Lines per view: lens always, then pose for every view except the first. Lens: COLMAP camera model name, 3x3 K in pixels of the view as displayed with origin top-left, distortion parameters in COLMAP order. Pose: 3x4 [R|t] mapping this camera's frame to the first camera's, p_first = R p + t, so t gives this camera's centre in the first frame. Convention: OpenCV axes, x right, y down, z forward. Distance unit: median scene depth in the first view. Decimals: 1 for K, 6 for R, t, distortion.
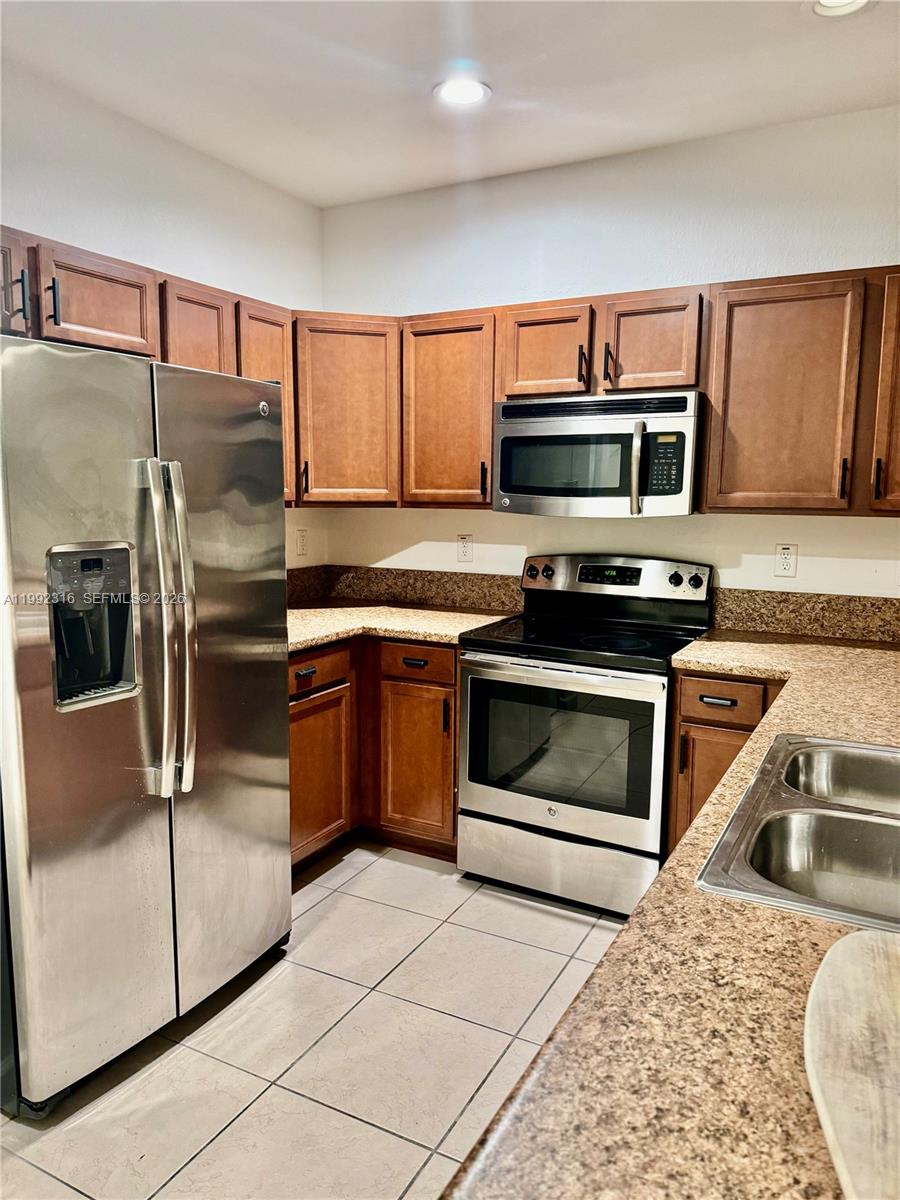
lens RADIAL K [[847.1, 0, 448.2], [0, 847.1, 599.1], [0, 0, 1]] dist [0.022862, -0.032205]
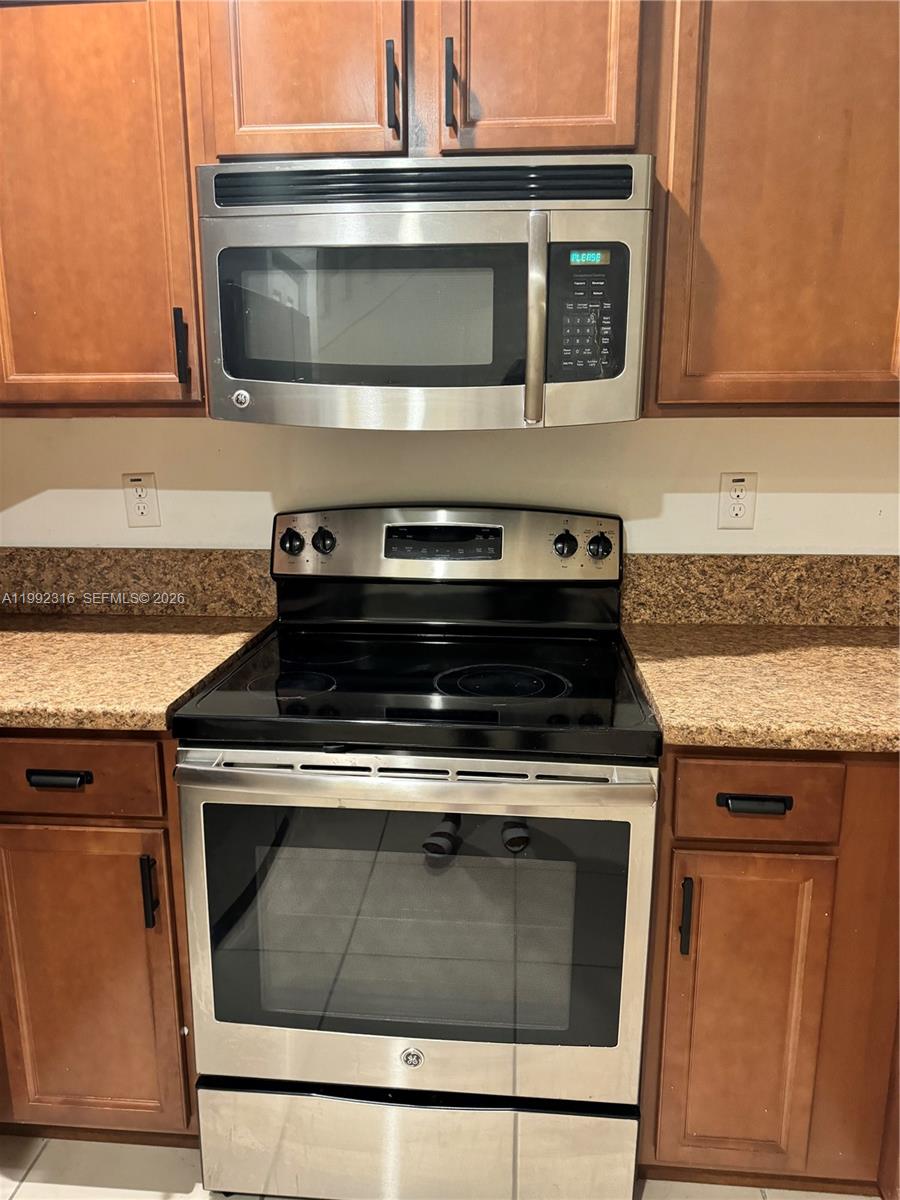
lens RADIAL K [[847.1, 0, 456.5], [0, 847.1, 608.5], [0, 0, 1]] dist [0.022862, -0.032205]
pose [[0.913903, -0.094804, 0.394707, -0.017116], [0.059069, 0.993055, 0.101750, -0.042517], [-0.401612, -0.069674, 0.913156, 0.534778]]
